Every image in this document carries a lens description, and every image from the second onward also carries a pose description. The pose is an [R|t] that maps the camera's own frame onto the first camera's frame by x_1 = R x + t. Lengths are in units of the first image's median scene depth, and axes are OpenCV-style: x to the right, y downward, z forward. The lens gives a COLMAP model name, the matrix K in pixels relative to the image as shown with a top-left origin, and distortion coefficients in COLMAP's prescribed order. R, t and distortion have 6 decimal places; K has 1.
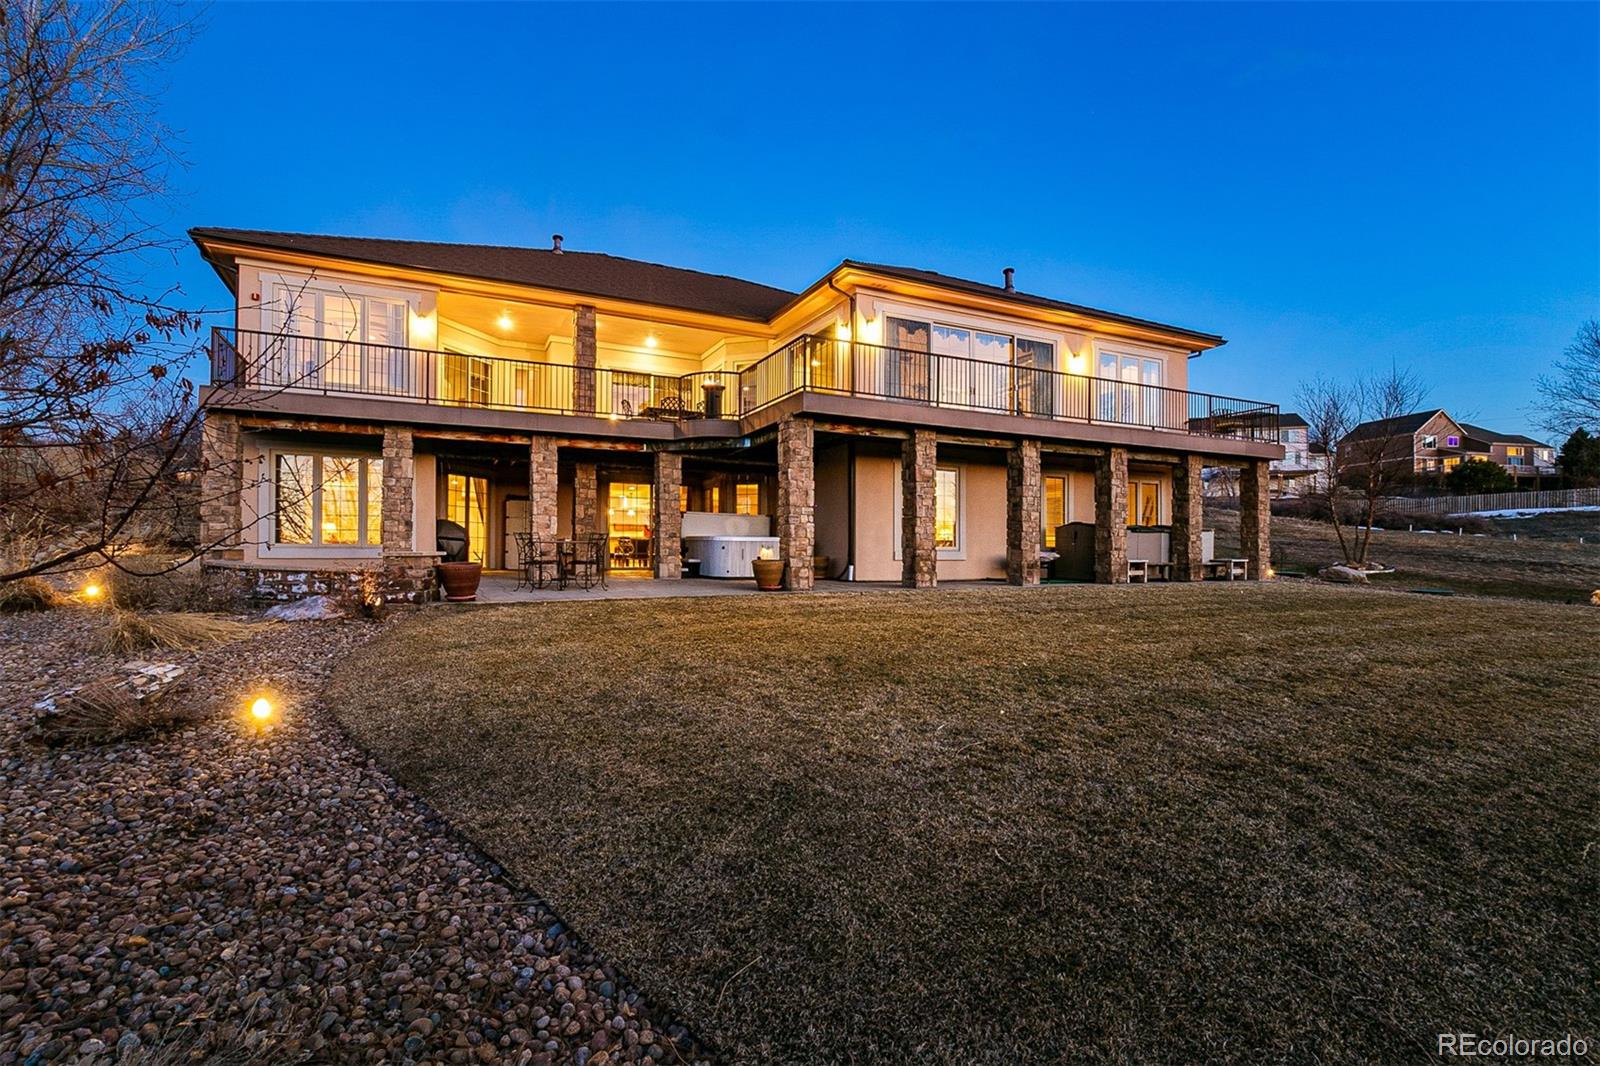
lens RADIAL K [[745.6, 0, 782.4], [0, 745.6, 556.8], [0, 0, 1]] dist [-0.000439, 0.000009]
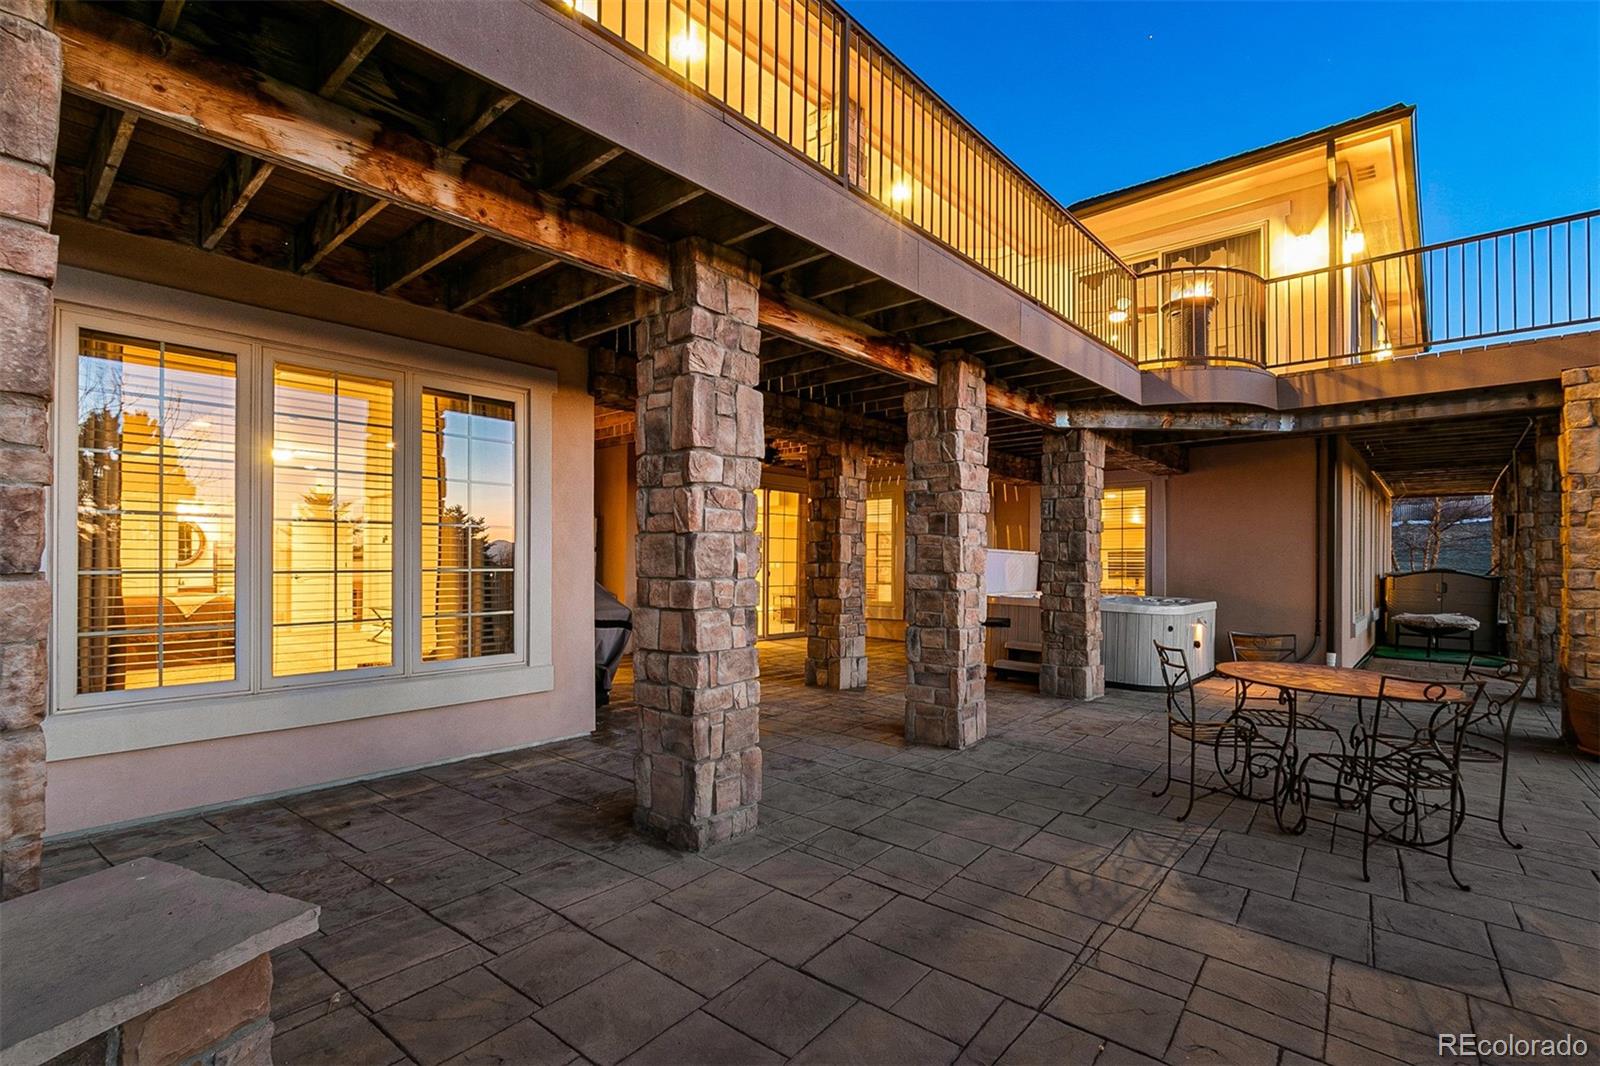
lens RADIAL K [[743.8, 0, 796.9], [0, 743.8, 560.9], [0, 0, 1]] dist [0.004794, 0.000267]
pose [[0.920247, 0.002934, 0.391328, -0.535274], [-0.003619, 0.999993, 0.001013, -0.059964], [-0.391322, -0.002349, 0.920251, 0.661772]]
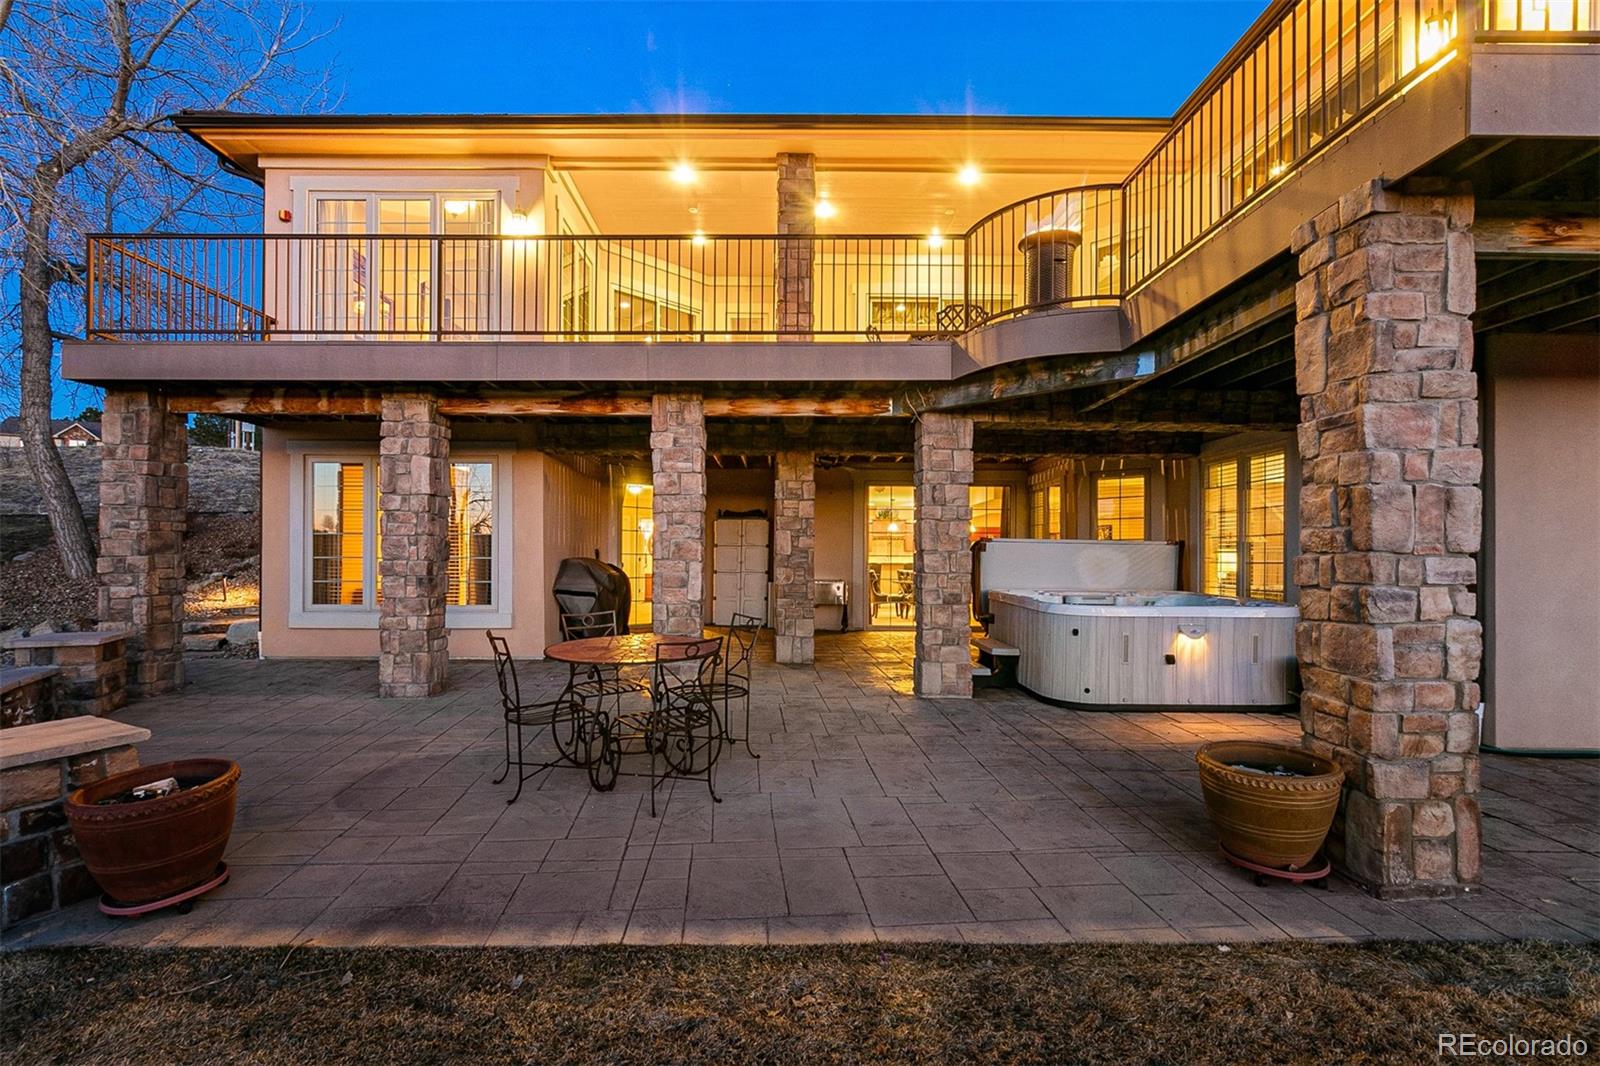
lens RADIAL K [[745.6, 0, 782.4], [0, 745.6, 556.8], [0, 0, 1]] dist [-0.000439, 0.000009]
pose [[0.905878, -0.000062, -0.423540, -0.052861], [-0.000711, 0.999998, -0.001668, -0.055350], [0.423539, 0.001812, 0.905876, 0.576450]]
